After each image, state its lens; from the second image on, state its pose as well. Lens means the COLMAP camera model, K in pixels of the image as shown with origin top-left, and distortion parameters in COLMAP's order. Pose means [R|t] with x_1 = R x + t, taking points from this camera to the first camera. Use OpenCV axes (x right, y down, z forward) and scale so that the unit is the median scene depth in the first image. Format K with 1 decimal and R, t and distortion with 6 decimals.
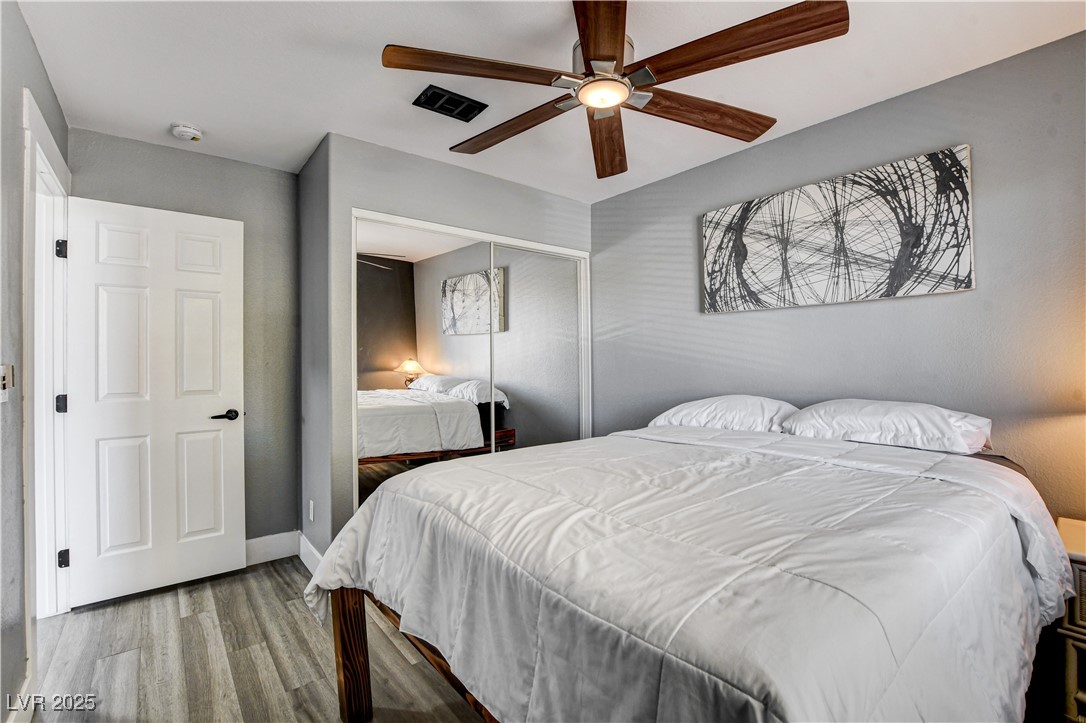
lens RADIAL K [[497.2, 0, 536.7], [0, 497.2, 358.3], [0, 0, 1]] dist [-0.000760, -0.001022]
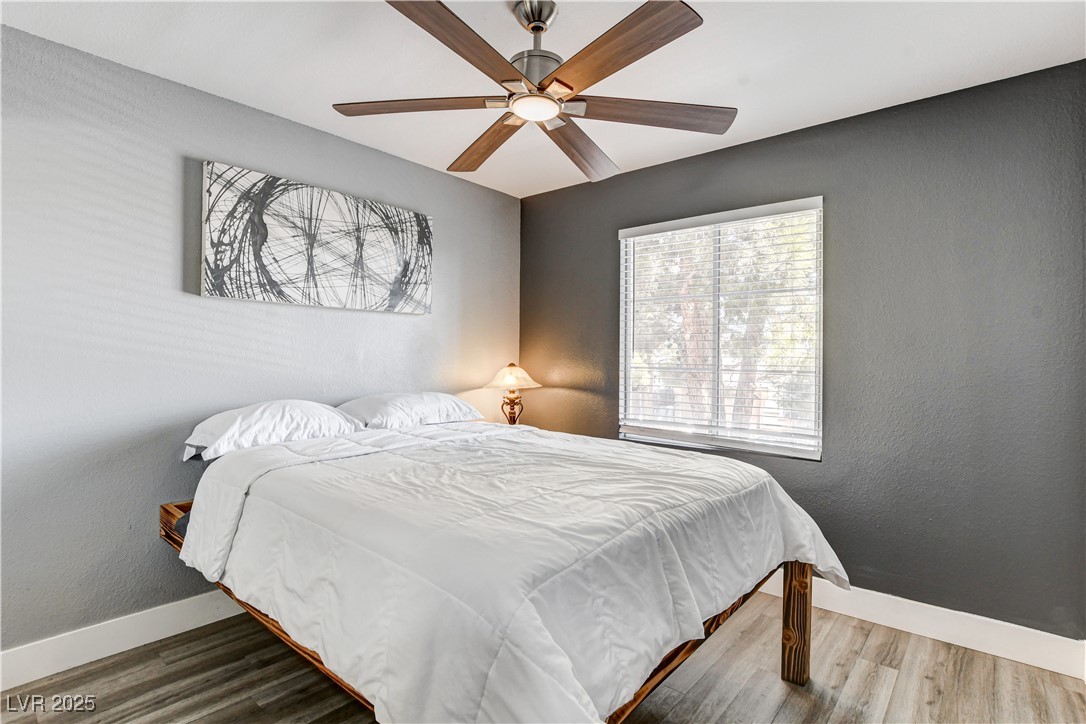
lens RADIAL K [[543.3, 0, 541.7], [0, 543.3, 359.2], [0, 0, 1]] dist [-0.003361, 0.000144]
pose [[-0.181859, 0.000059, 0.983325, -0.625140], [-0.018418, 0.999824, -0.003466, -0.002423], [-0.983152, -0.018741, -0.181826, 0.750722]]
